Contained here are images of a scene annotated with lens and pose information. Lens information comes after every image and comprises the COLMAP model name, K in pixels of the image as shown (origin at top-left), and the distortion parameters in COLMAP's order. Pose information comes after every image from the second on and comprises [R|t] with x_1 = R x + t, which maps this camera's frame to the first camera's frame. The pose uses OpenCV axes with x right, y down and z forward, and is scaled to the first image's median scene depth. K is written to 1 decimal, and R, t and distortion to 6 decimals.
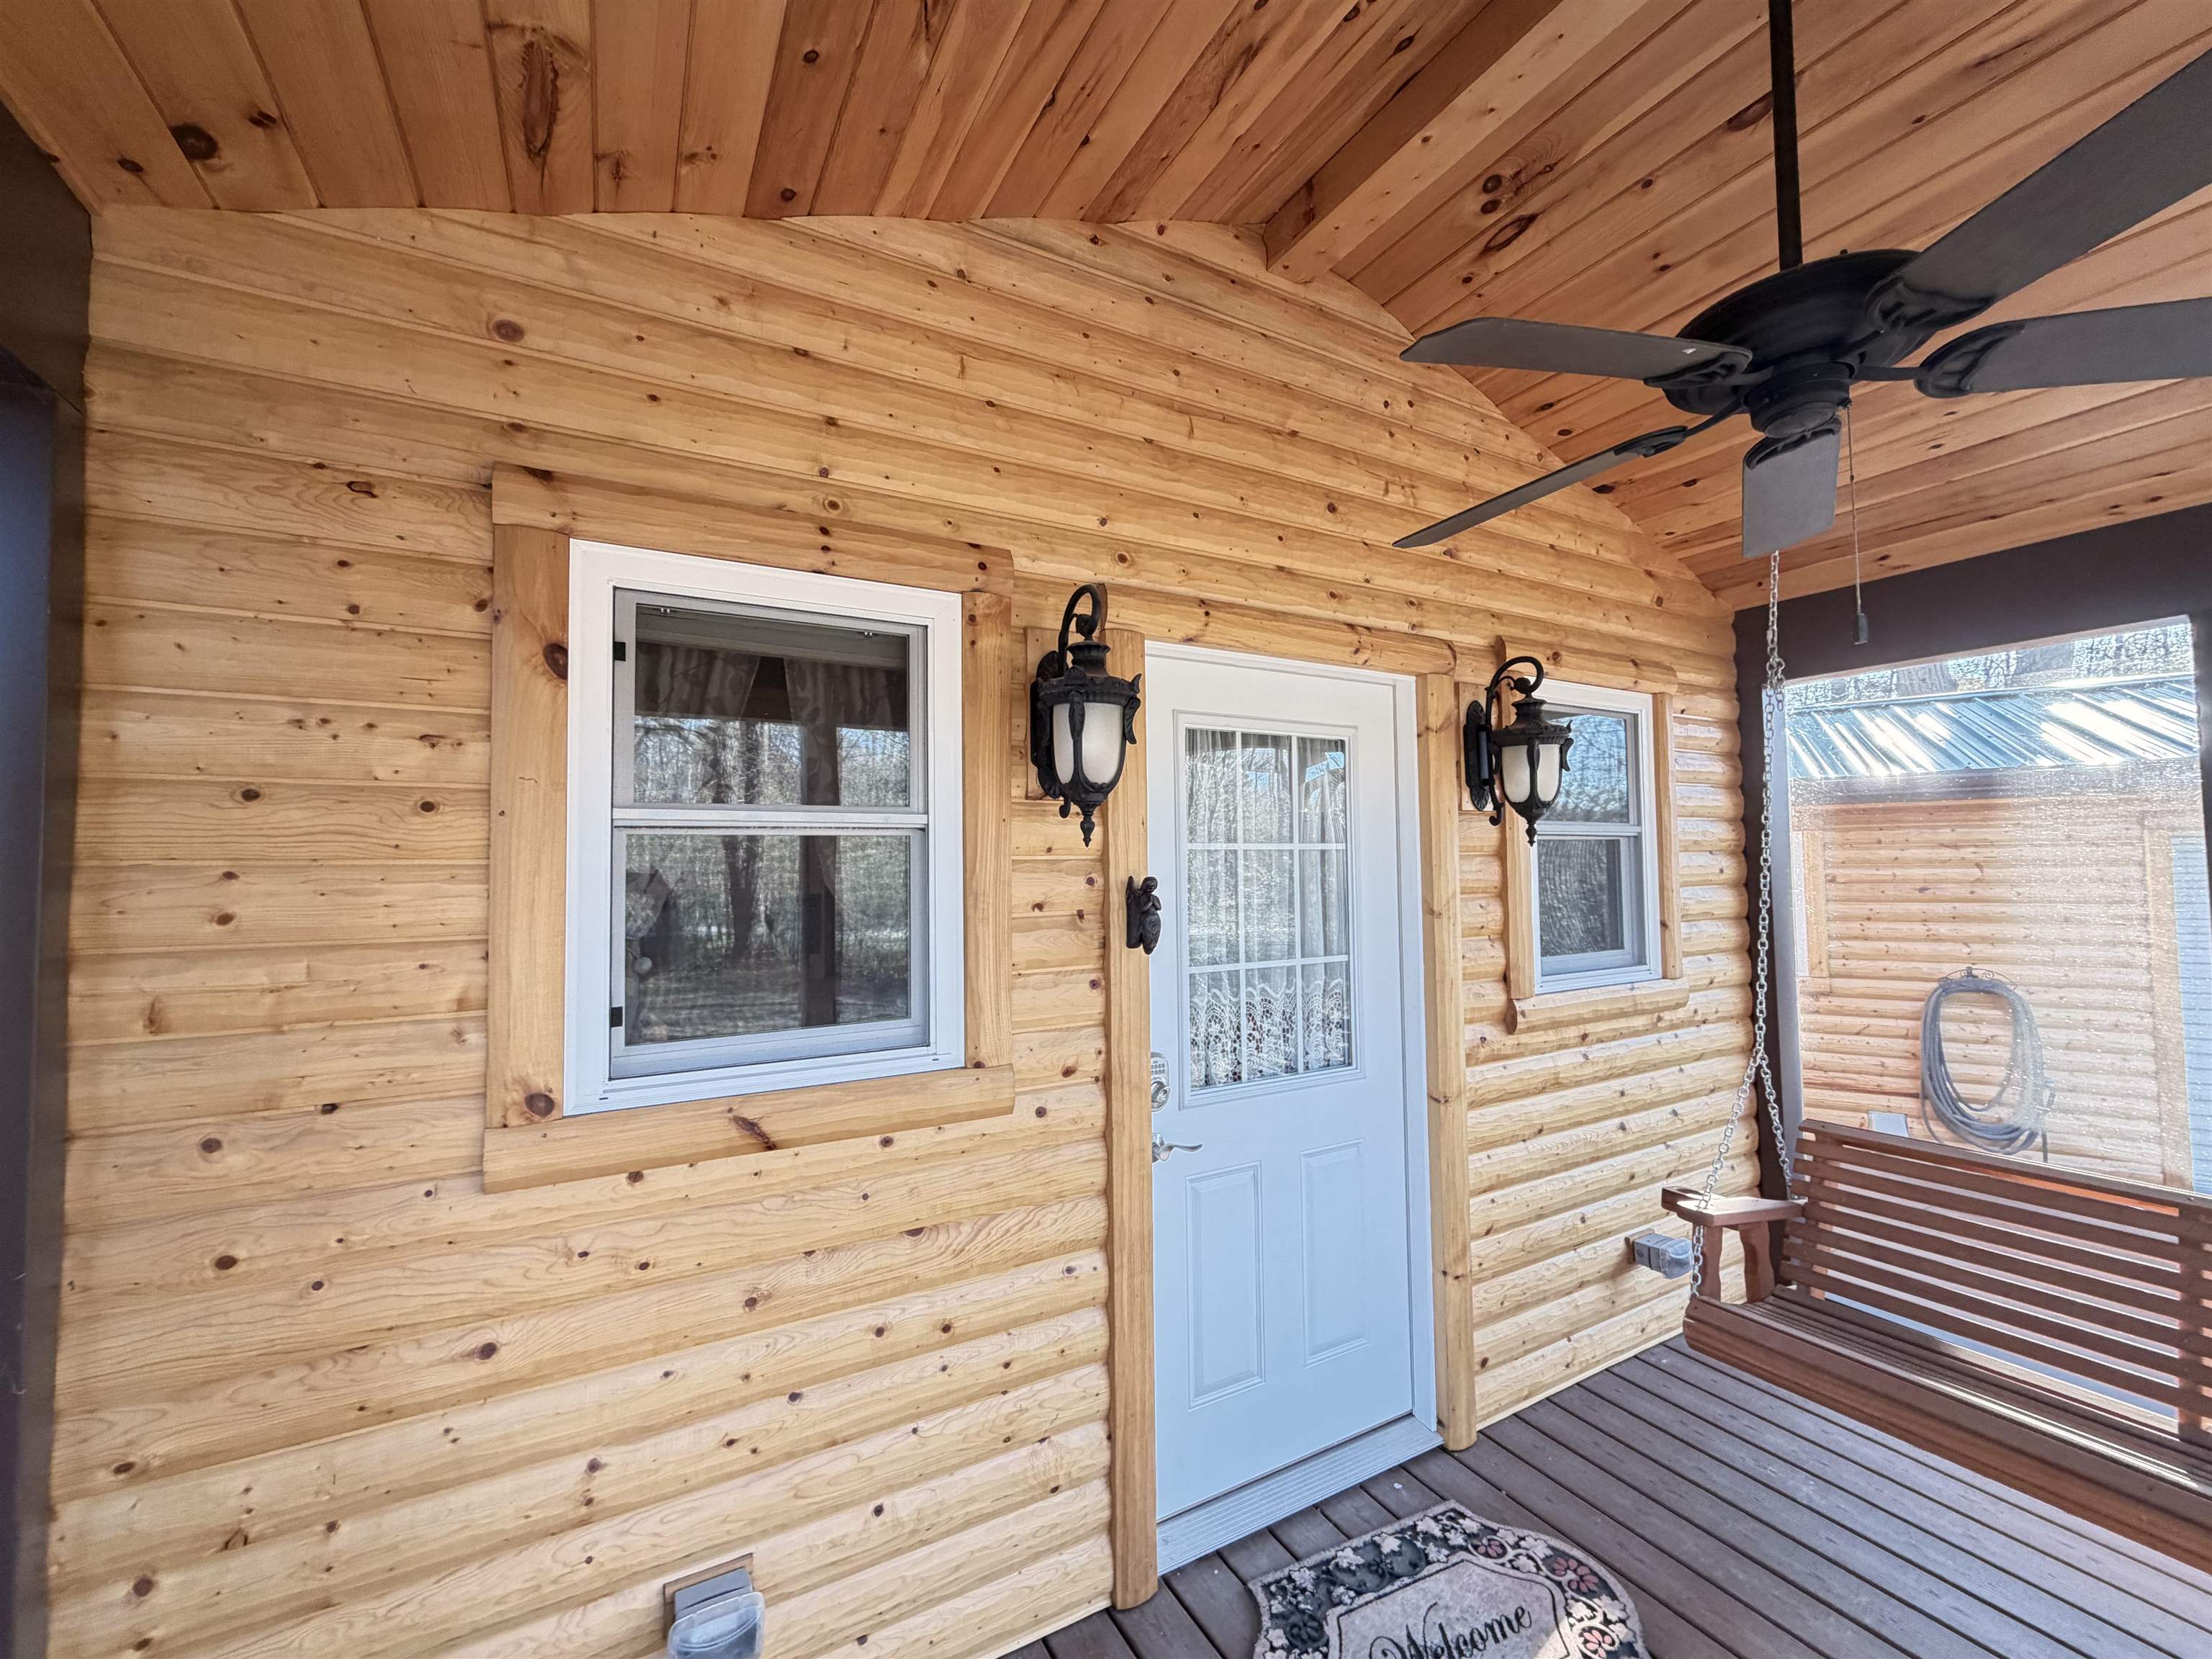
lens RADIAL K [[882.7, 0, 1103.4], [0, 882.7, 828.0], [0, 0, 1]] dist [0.001891, -0.000368]
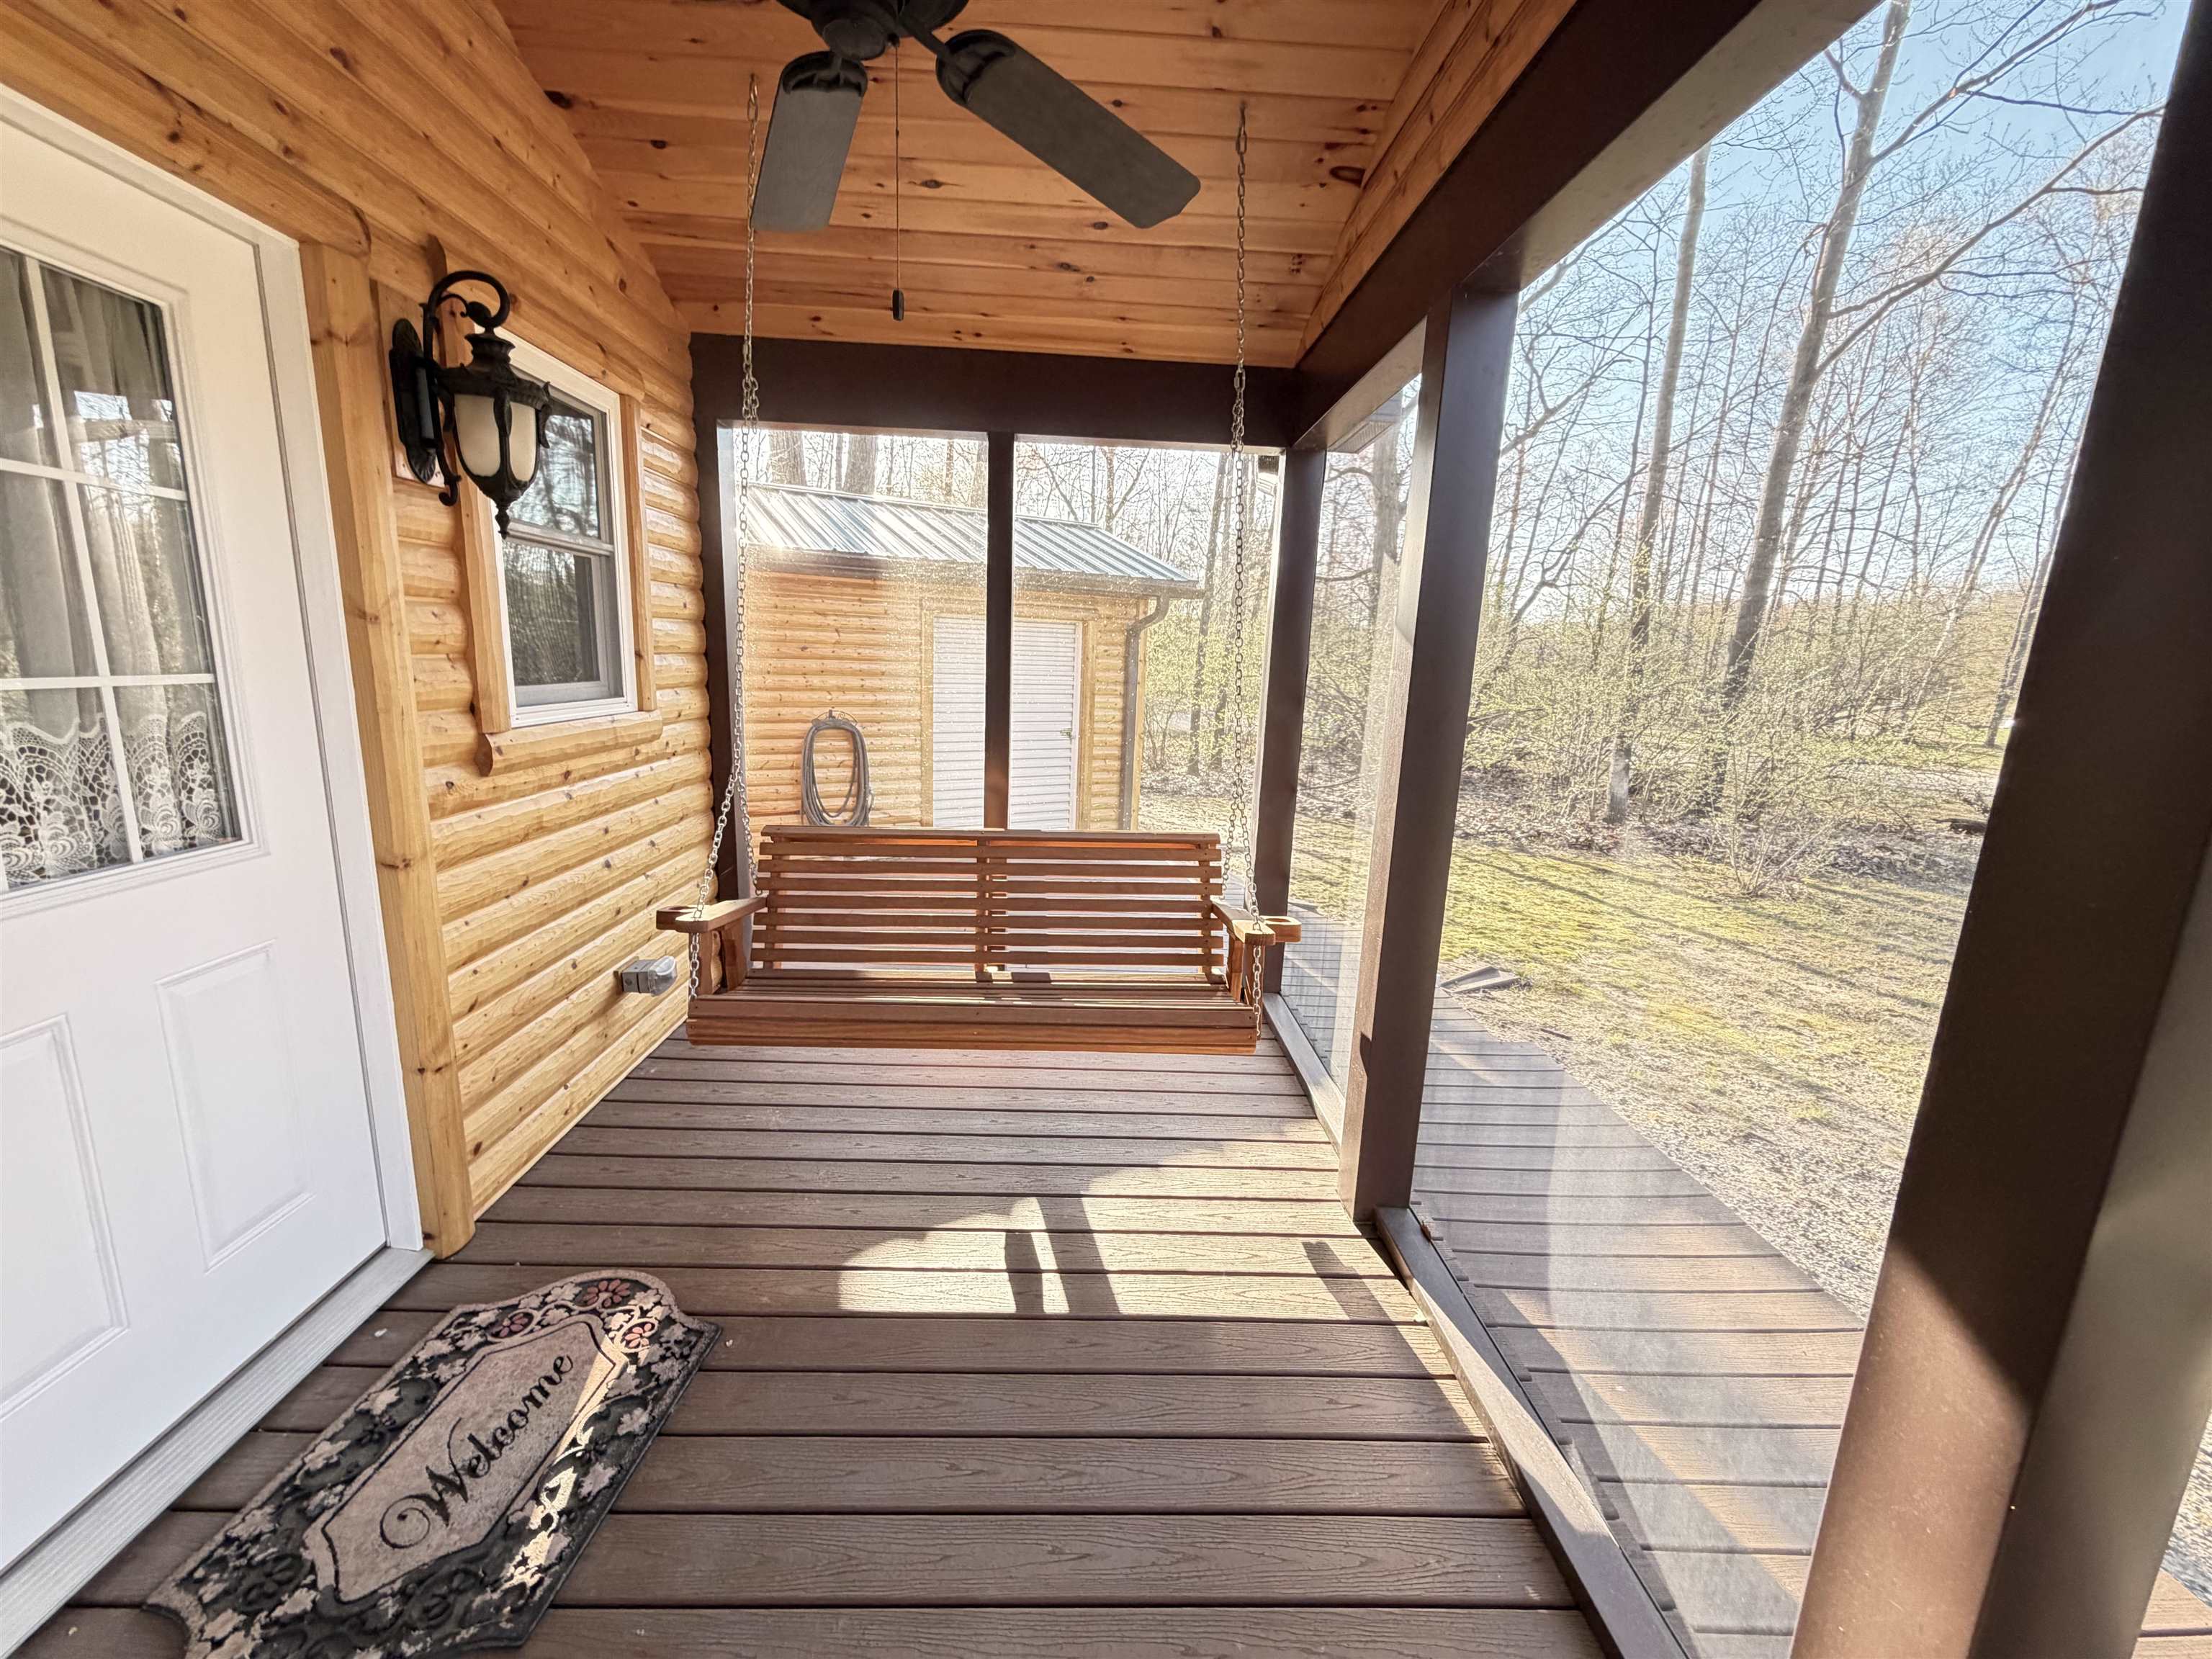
lens RADIAL K [[882.7, 0, 1096.0], [0, 882.7, 828.2], [0, 0, 1]] dist [0.001891, -0.000368]
pose [[0.459195, -0.142809, 0.876781, -0.007744], [-0.082674, 0.975840, 0.202242, 0.069318], [-0.884480, -0.165356, 0.436294, 0.130689]]
